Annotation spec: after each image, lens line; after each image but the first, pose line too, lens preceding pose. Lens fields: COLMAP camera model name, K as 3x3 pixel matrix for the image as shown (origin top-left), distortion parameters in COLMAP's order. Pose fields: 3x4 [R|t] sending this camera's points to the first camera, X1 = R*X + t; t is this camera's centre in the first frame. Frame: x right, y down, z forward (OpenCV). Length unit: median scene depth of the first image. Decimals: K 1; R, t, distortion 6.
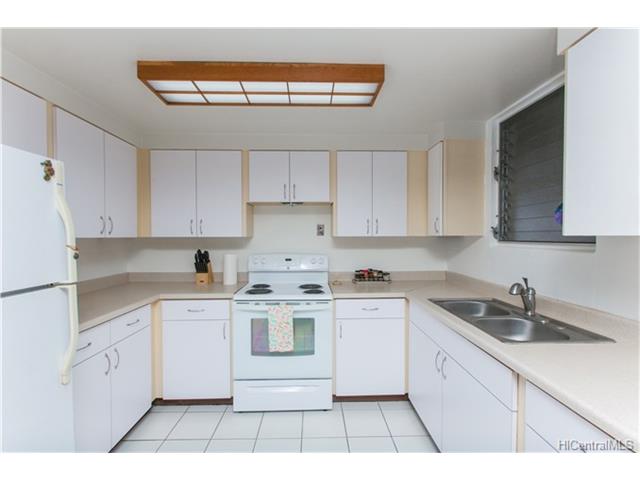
lens RADIAL K [[284.9, 0, 315.7], [0, 284.9, 242.5], [0, 0, 1]] dist [0.000508, -0.000441]
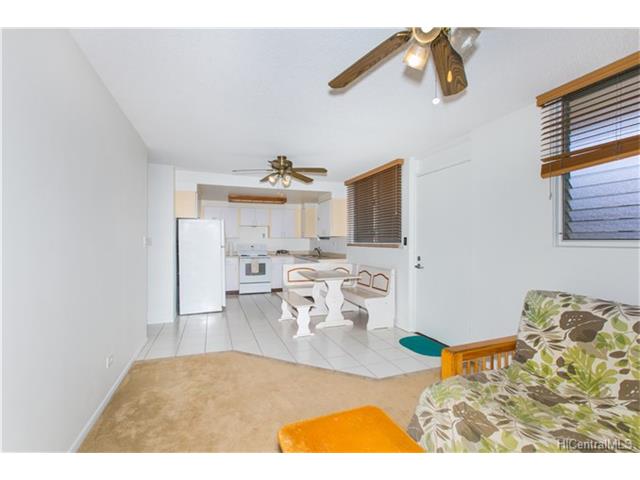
lens RADIAL K [[298.1, 0, 330.7], [0, 298.1, 240.4], [0, 0, 1]] dist [-0.000534, 0.000142]
pose [[0.930294, -0.001032, 0.366813, -0.545207], [0.010258, 0.999678, -0.023205, 0.093338], [-0.366671, 0.025350, 0.930005, -2.364466]]
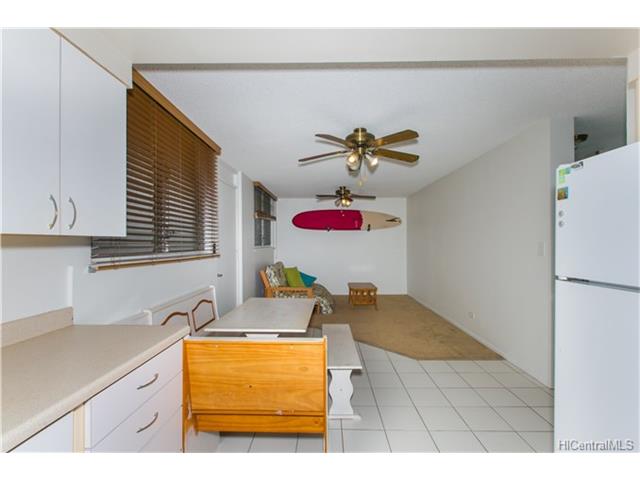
lens RADIAL K [[298.1, 0, 330.7], [0, 298.1, 240.4], [0, 0, 1]] dist [-0.000534, 0.000142]
pose [[-0.999978, -0.000655, -0.006535, -0.003607], [-0.000758, 0.999874, 0.015847, -0.010873], [0.006524, 0.015851, -0.999853, 0.871365]]
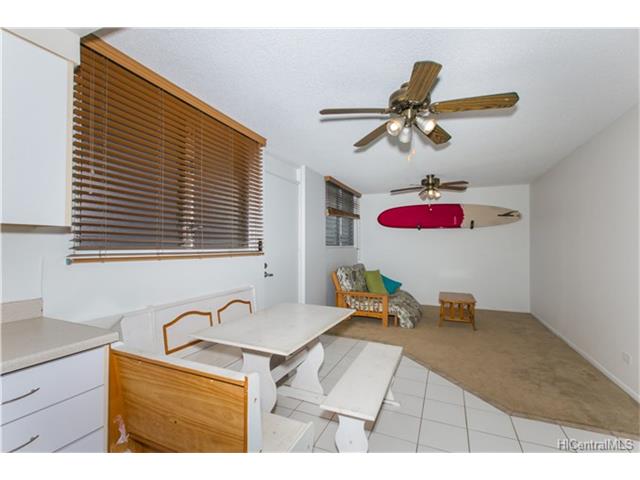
lens RADIAL K [[302.2, 0, 320.0], [0, 302.2, 240.0], [0, 0, 1]] dist [-0.001093, -0.000234]
pose [[-0.918349, -0.003195, 0.395758, -0.277585], [-0.000284, 0.999972, 0.007416, 0.016184], [-0.395771, 0.006698, -0.918325, 0.555442]]
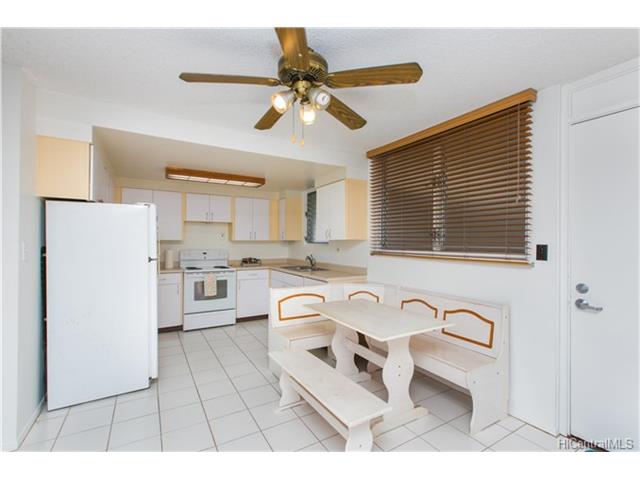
lens RADIAL K [[298.1, 0, 330.7], [0, 298.1, 240.4], [0, 0, 1]] dist [-0.000534, 0.000142]
pose [[0.852417, 0.006224, 0.522825, -0.487748], [0.007374, 0.999687, -0.023923, 0.037756], [-0.522810, 0.024248, 0.852104, -1.215779]]
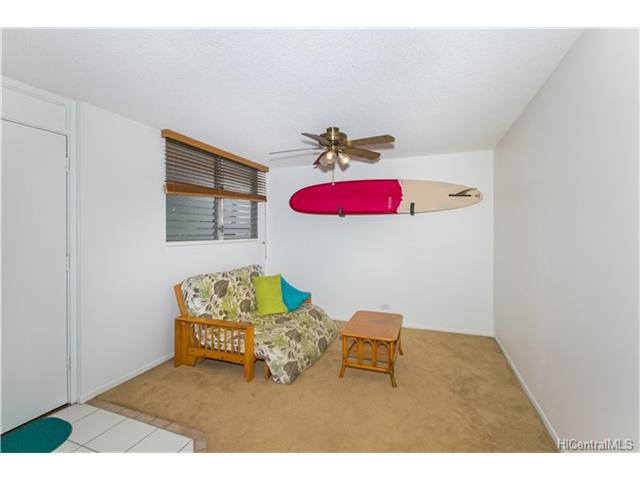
lens RADIAL K [[290.3, 0, 318.1], [0, 290.3, 232.5], [0, 0, 1]] dist [-0.001843, -0.000154]
pose [[-0.928887, -0.006428, 0.370308, -0.588317], [0.003284, 0.999667, 0.025589, -0.003454], [-0.370349, 0.024985, -0.928557, -0.603116]]
